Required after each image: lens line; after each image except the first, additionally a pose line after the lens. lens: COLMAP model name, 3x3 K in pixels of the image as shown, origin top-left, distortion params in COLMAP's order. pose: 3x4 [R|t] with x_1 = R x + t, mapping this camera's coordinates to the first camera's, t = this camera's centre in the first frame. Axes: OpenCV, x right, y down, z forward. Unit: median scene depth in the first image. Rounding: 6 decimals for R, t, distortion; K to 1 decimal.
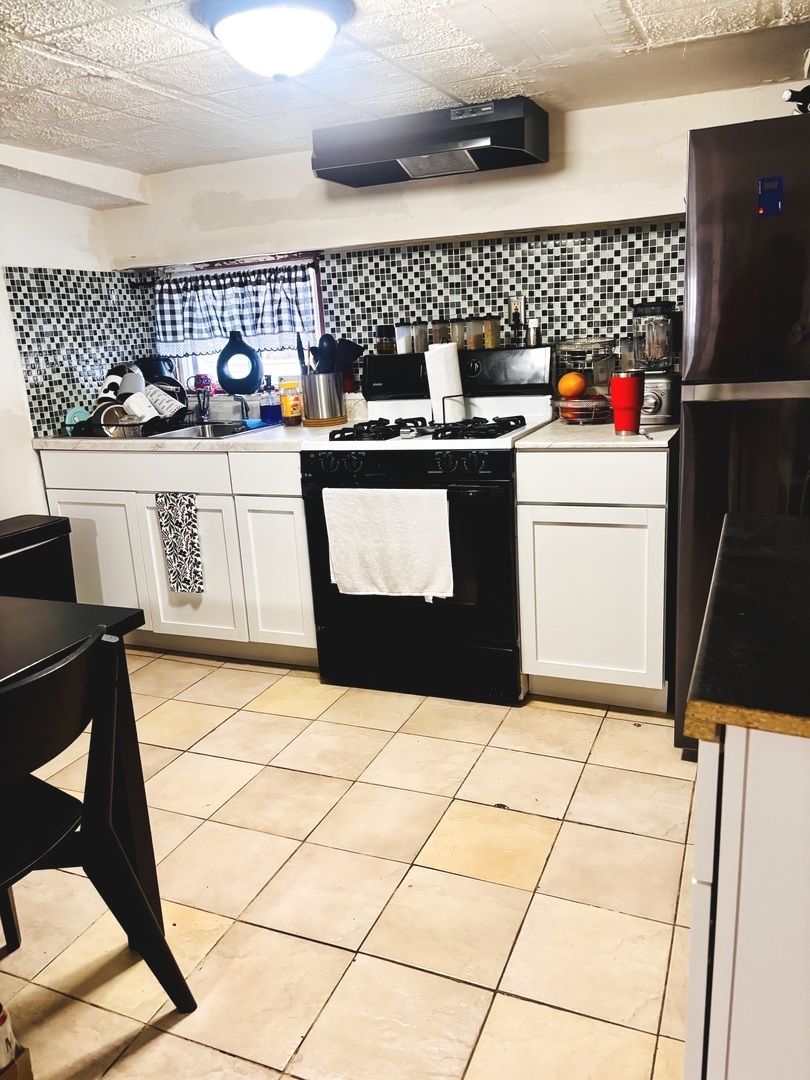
lens RADIAL K [[837.5, 0, 405.0], [0, 837.5, 540.0], [0, 0, 1]] dist [0.082425, -0.204799]
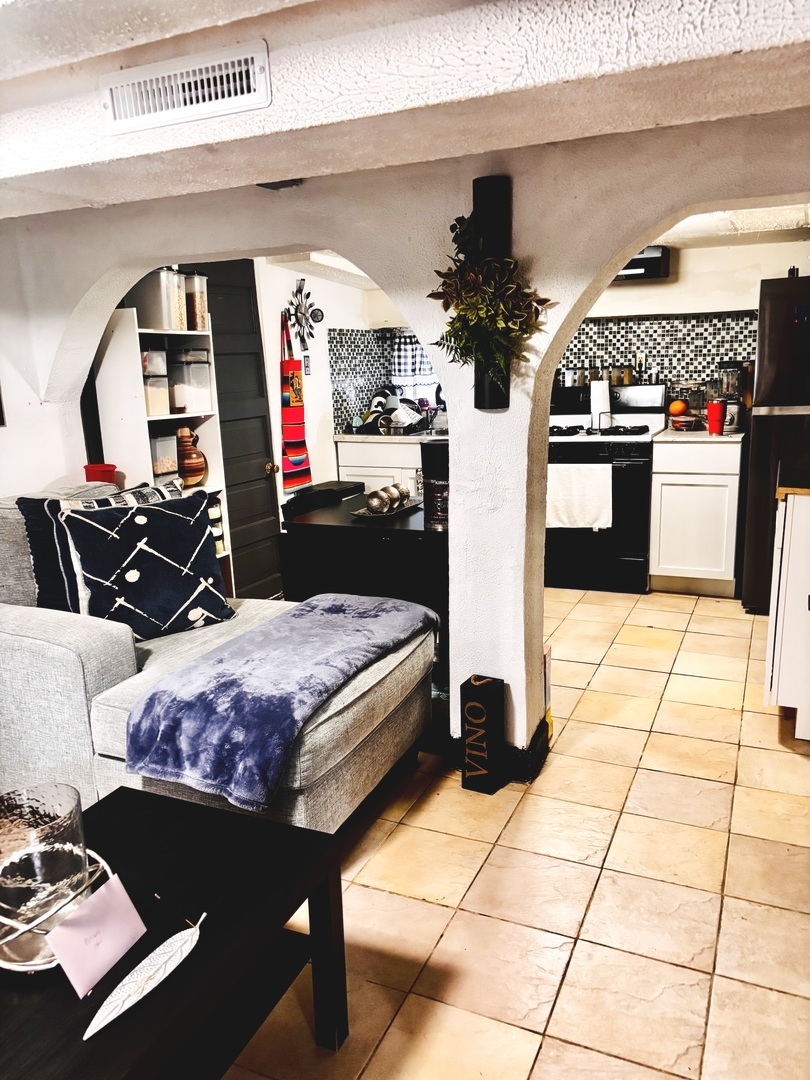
lens RADIAL K [[837.5, 0, 405.0], [0, 837.5, 540.0], [0, 0, 1]] dist [0.082425, -0.204799]
pose [[0.999351, 0.028391, -0.022171, -0.282697], [-0.029119, 0.999024, -0.033207, 0.141143], [0.021207, 0.033831, 0.999203, -0.638116]]
